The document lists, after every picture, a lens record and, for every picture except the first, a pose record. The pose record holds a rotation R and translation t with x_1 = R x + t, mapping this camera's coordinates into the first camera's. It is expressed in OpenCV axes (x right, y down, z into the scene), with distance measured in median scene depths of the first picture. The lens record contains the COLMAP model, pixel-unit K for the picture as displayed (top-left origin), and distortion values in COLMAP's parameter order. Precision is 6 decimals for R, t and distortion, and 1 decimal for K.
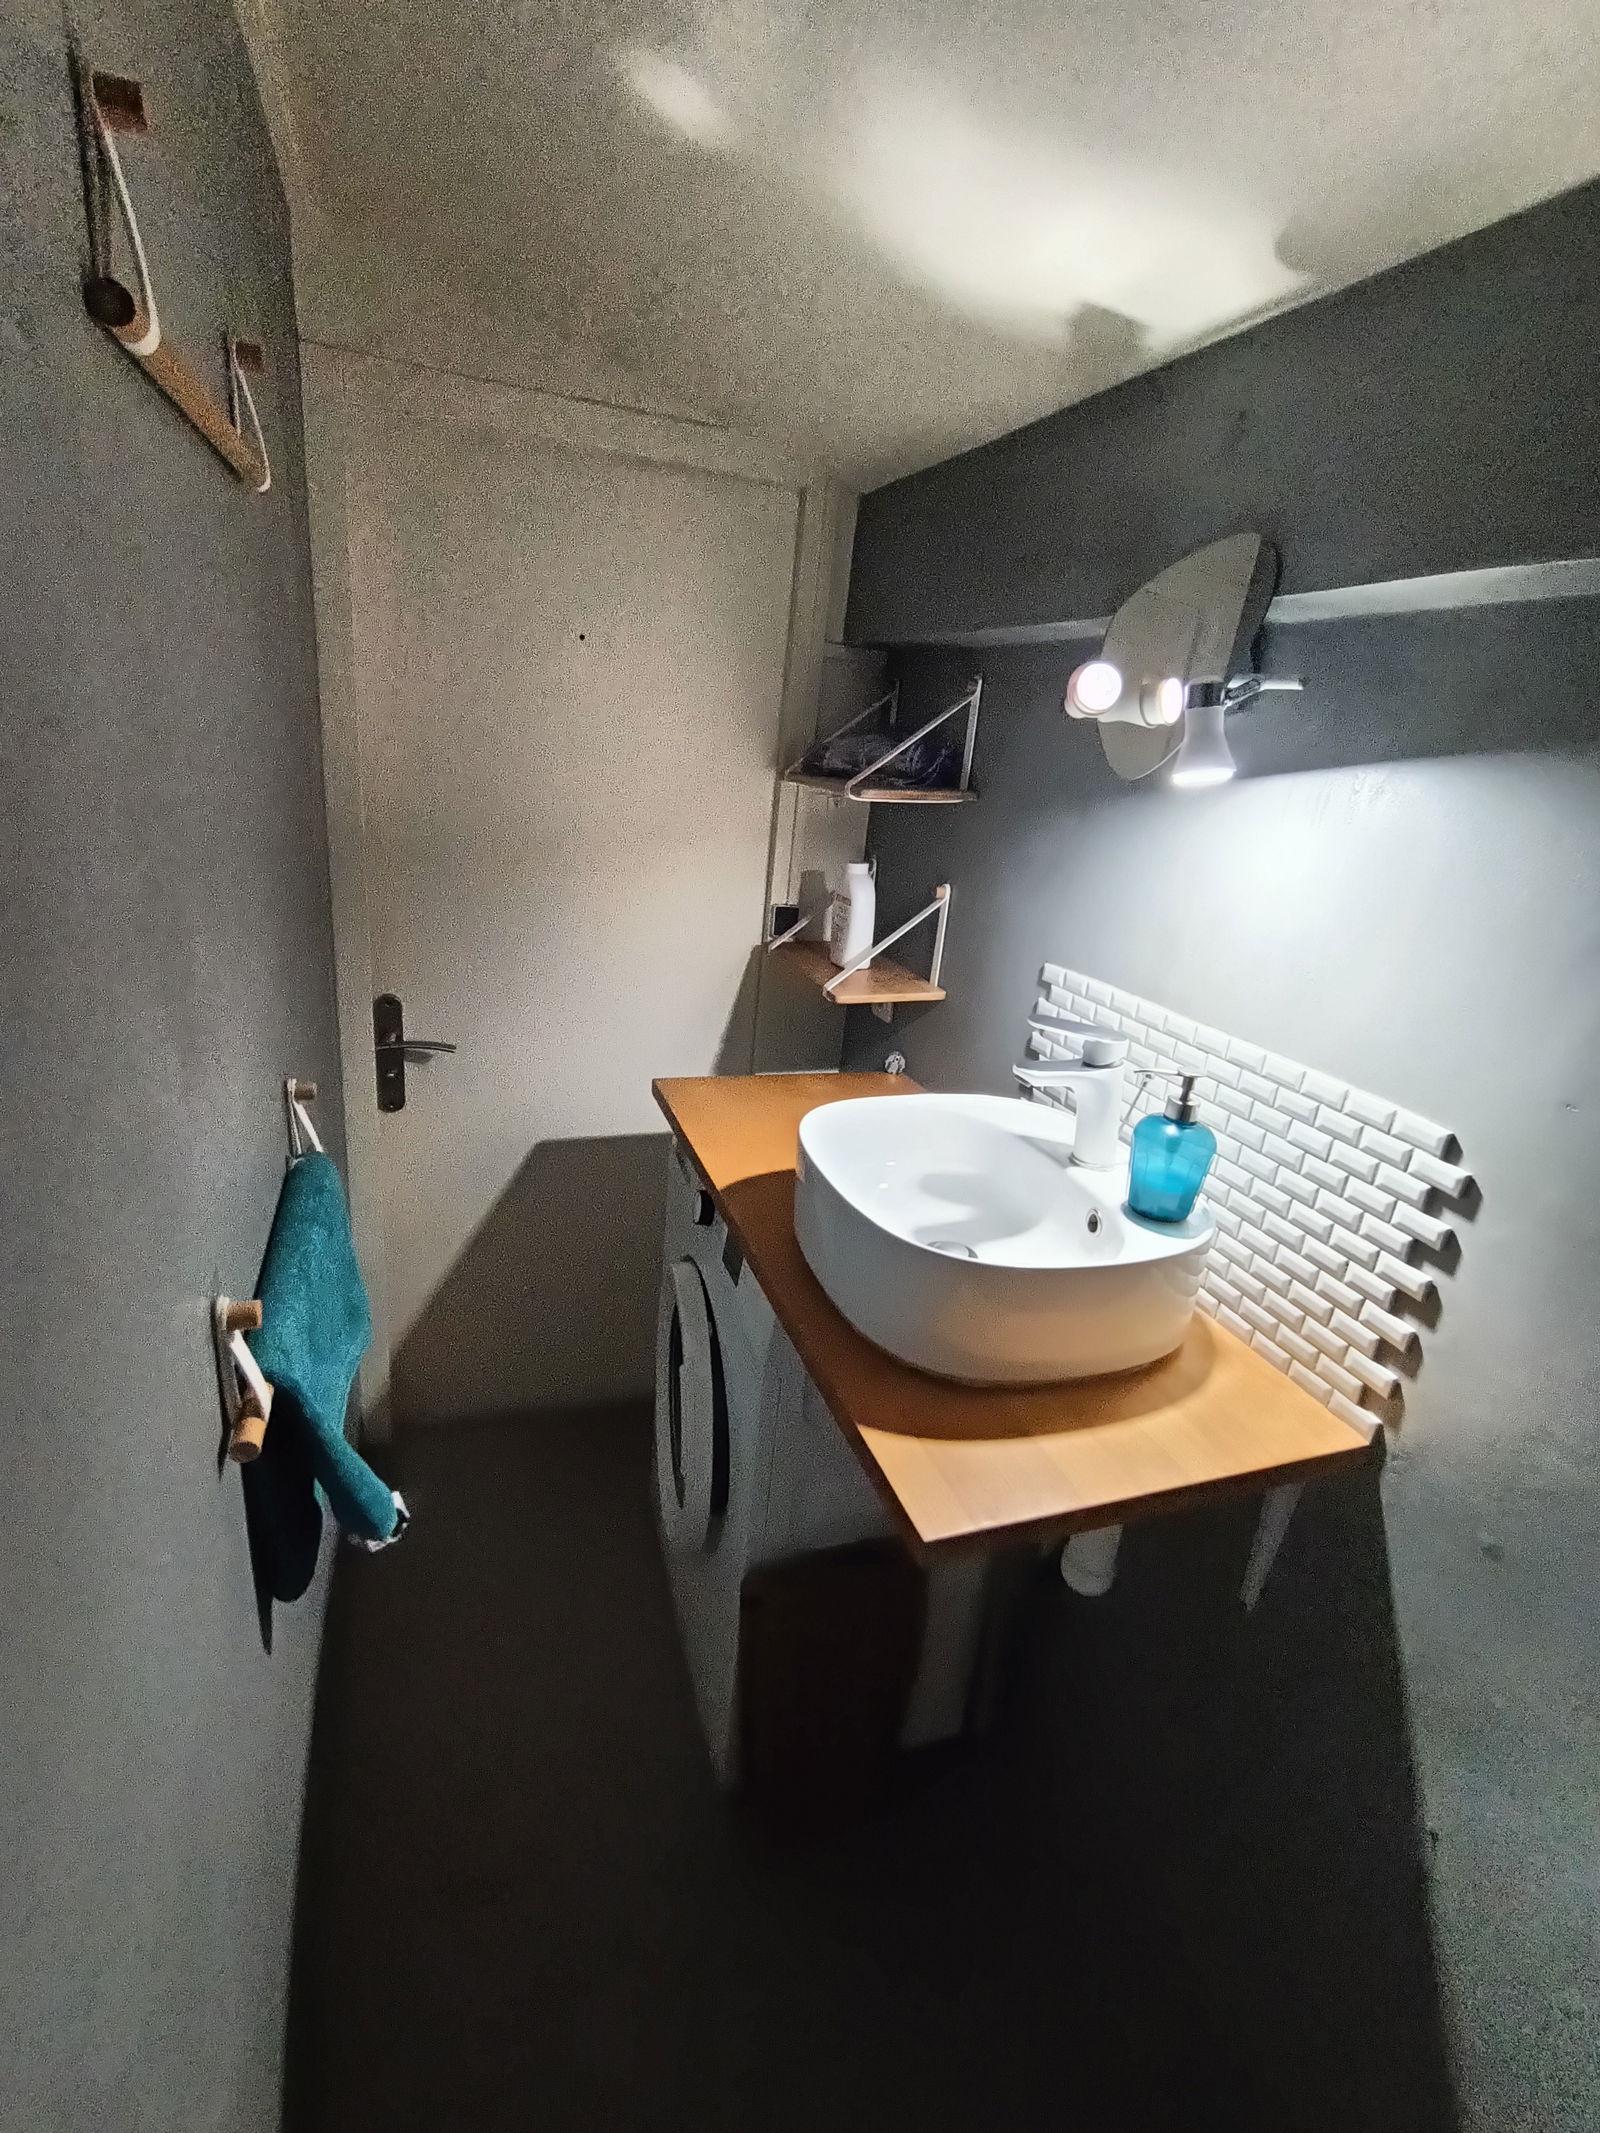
lens RADIAL K [[981.1, 0, 799.2], [0, 981.1, 1074.3], [0, 0, 1]] dist [0.003696, -0.000459]
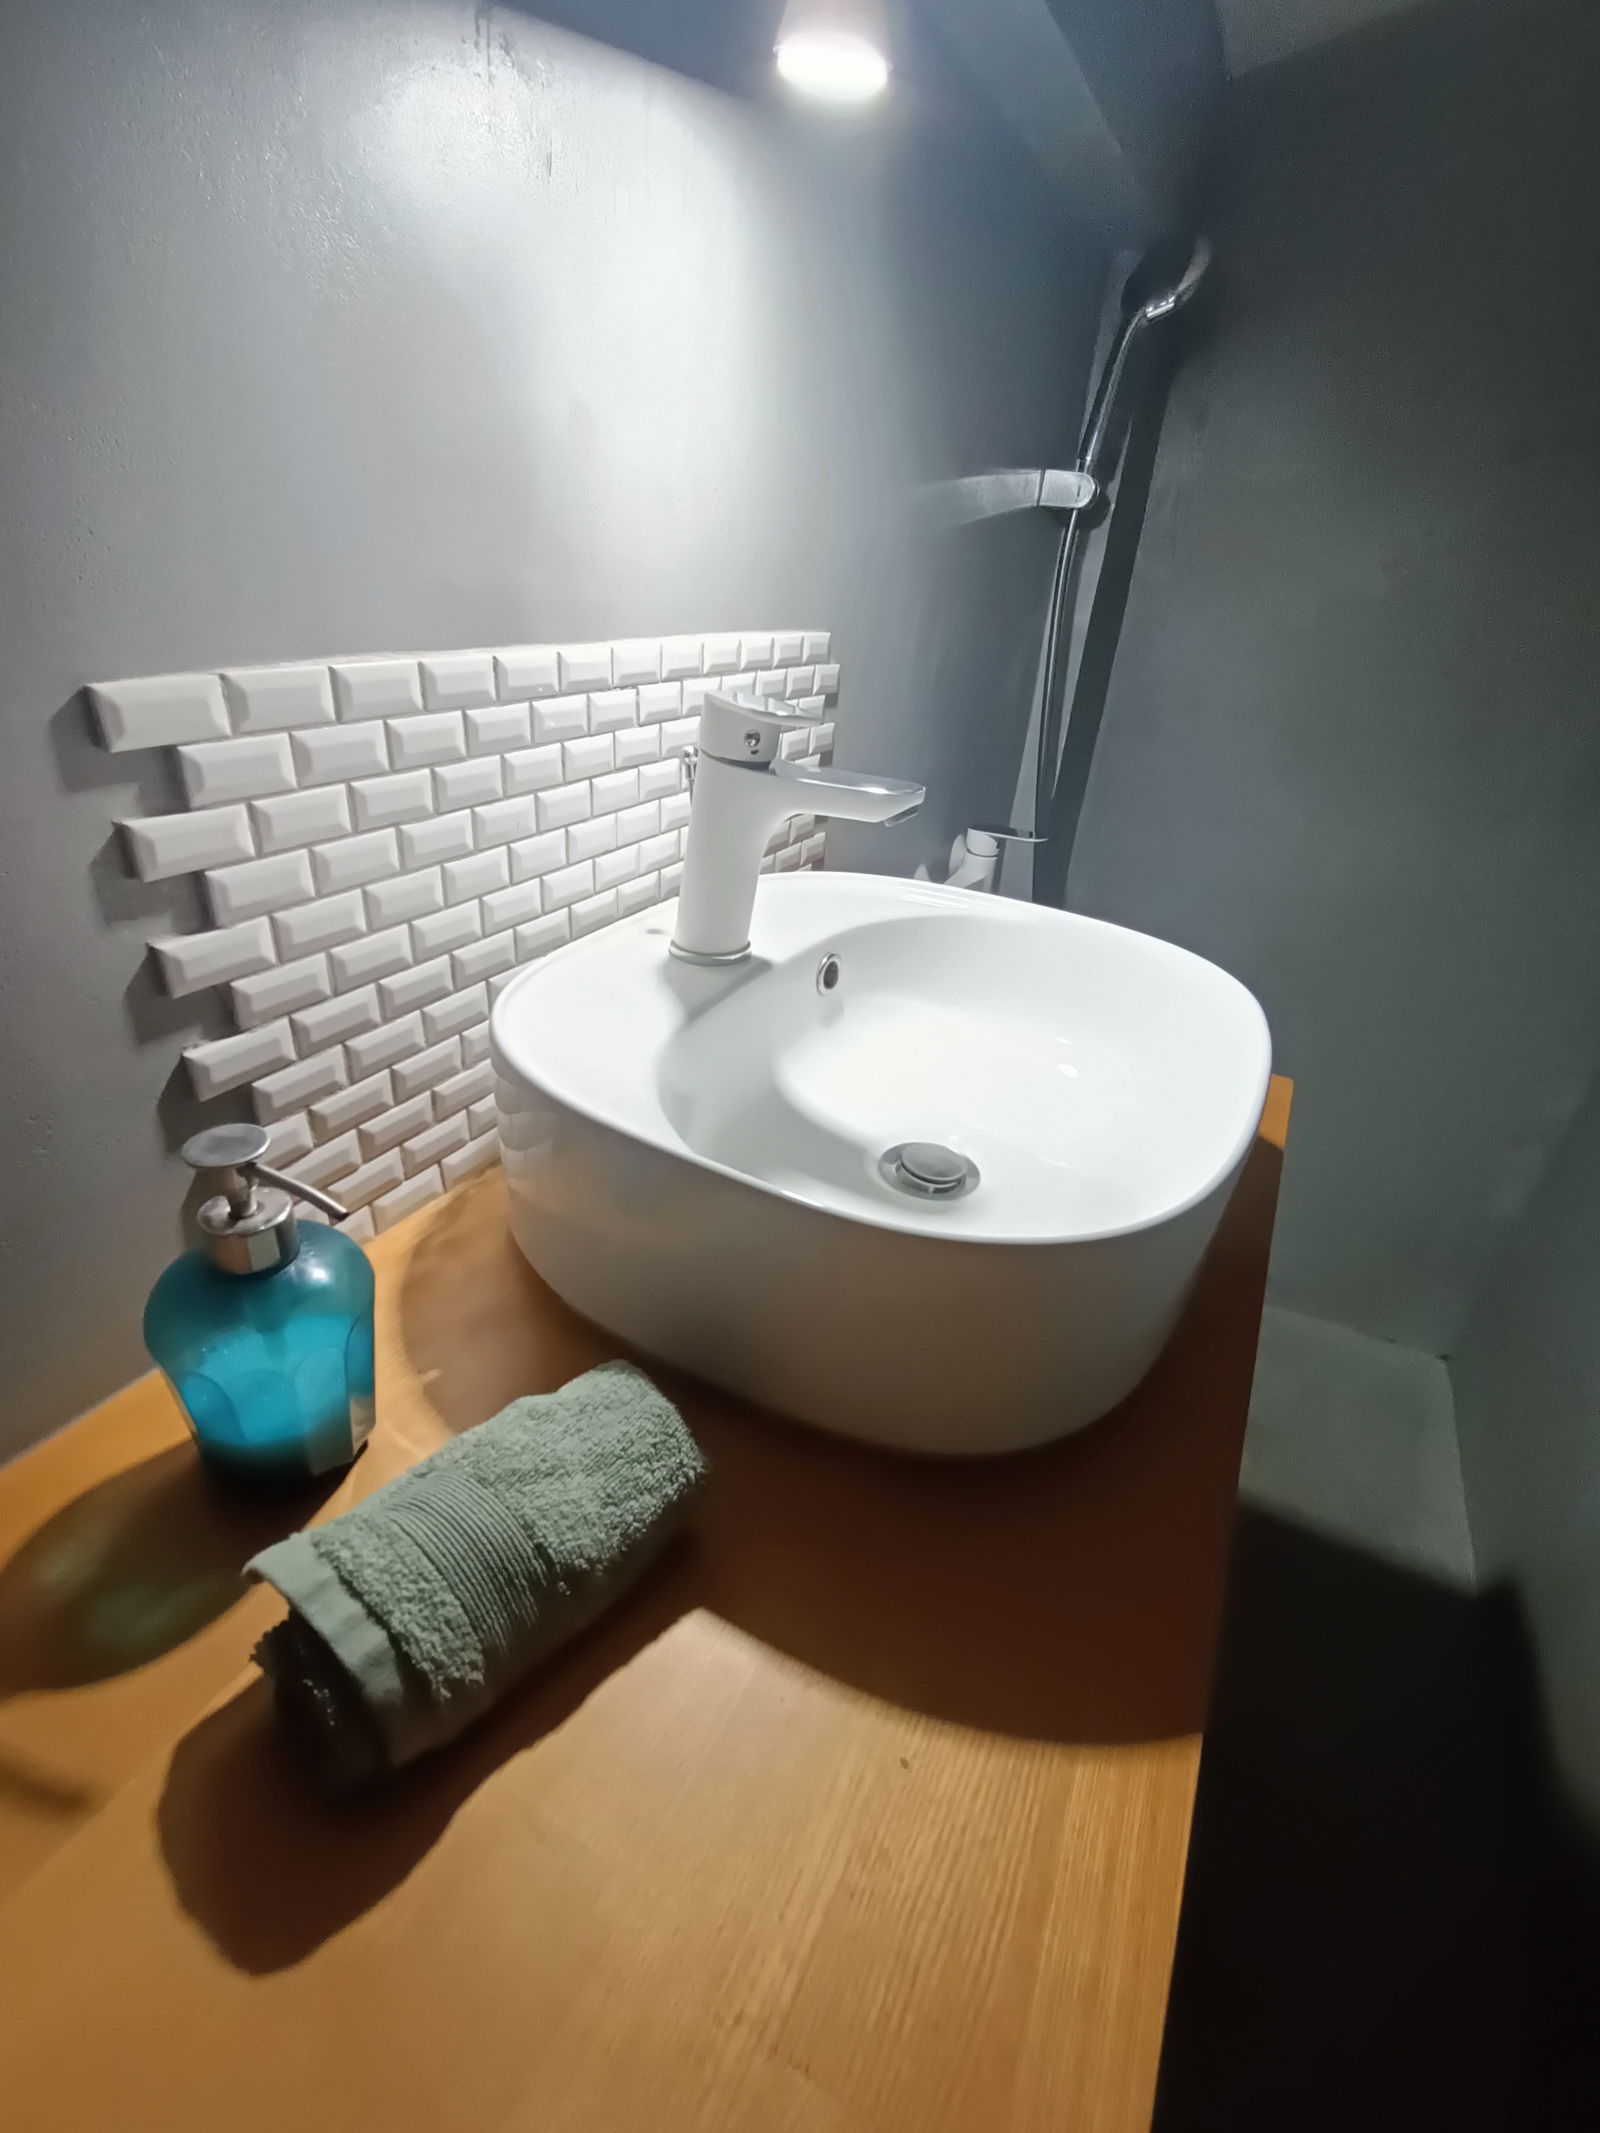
lens RADIAL K [[969.0, 0, 780.6], [0, 969.0, 1062.9], [0, 0, 1]] dist [0.001816, 0.001016]
pose [[-0.636332, -0.565443, 0.524743, -0.067055], [0.007838, 0.675460, 0.737355, -0.288752], [-0.771376, 0.473315, -0.425385, 1.258601]]
